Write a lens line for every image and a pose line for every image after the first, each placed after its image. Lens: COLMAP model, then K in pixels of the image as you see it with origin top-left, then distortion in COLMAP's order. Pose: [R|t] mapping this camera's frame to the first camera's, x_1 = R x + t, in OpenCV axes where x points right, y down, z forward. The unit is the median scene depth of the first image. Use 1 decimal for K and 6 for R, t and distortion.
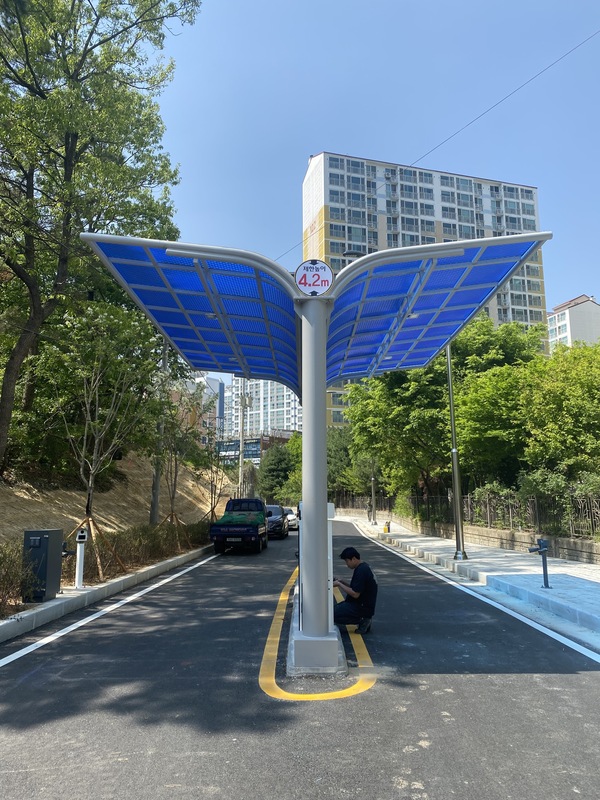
lens RADIAL K [[612.9, 0, 295.8], [0, 612.9, 398.9], [0, 0, 1]] dist [0.036314, -0.026899]
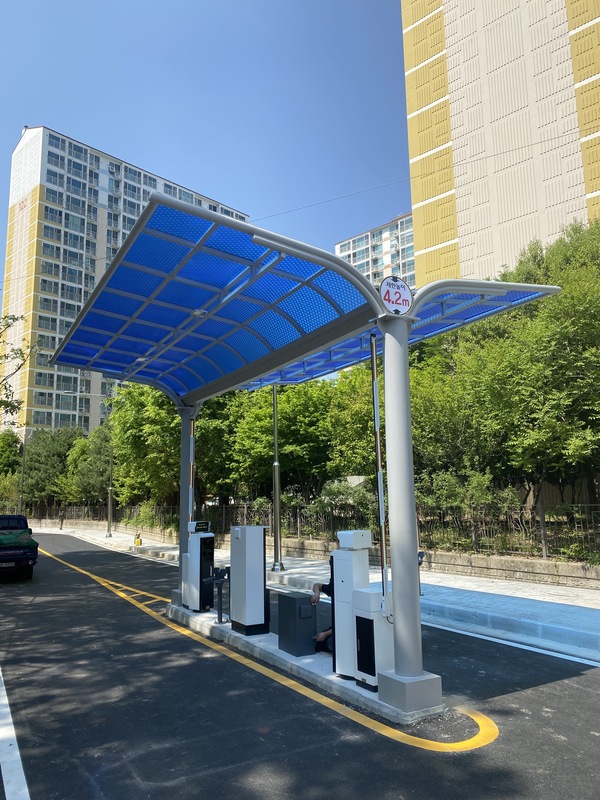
lens RADIAL K [[612.9, 0, 295.1], [0, 612.9, 396.7], [0, 0, 1]] dist [0.036314, -0.026899]
pose [[0.872907, 0.071013, 0.482691, -0.222942], [-0.065155, 0.997456, -0.028917, -0.000681], [-0.483516, -0.006207, 0.875313, 0.094141]]
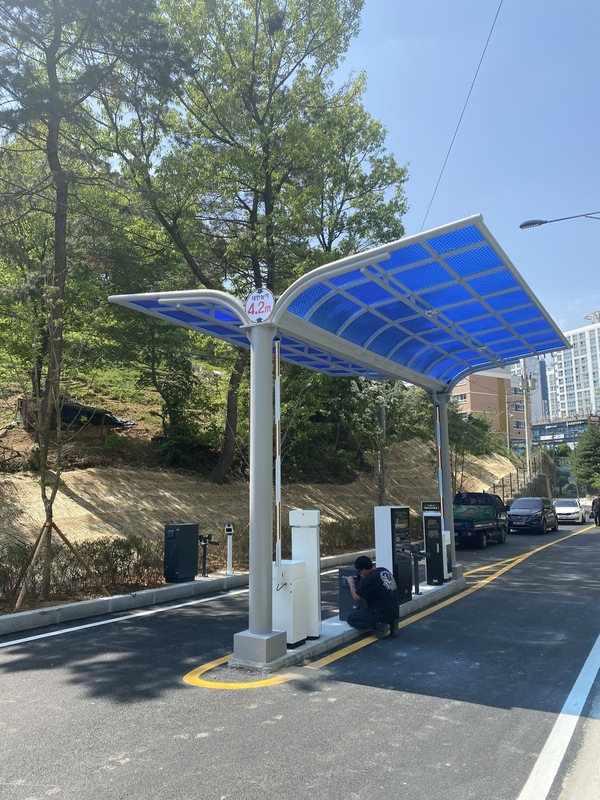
lens RADIAL K [[612.9, 0, 293.3], [0, 612.9, 399.0], [0, 0, 1]] dist [0.036314, -0.026899]
pose [[0.861718, -0.073408, -0.502050, 0.244992], [0.084953, 0.996385, 0.000125, -0.010892], [0.500226, -0.042759, 0.864839, 0.032812]]
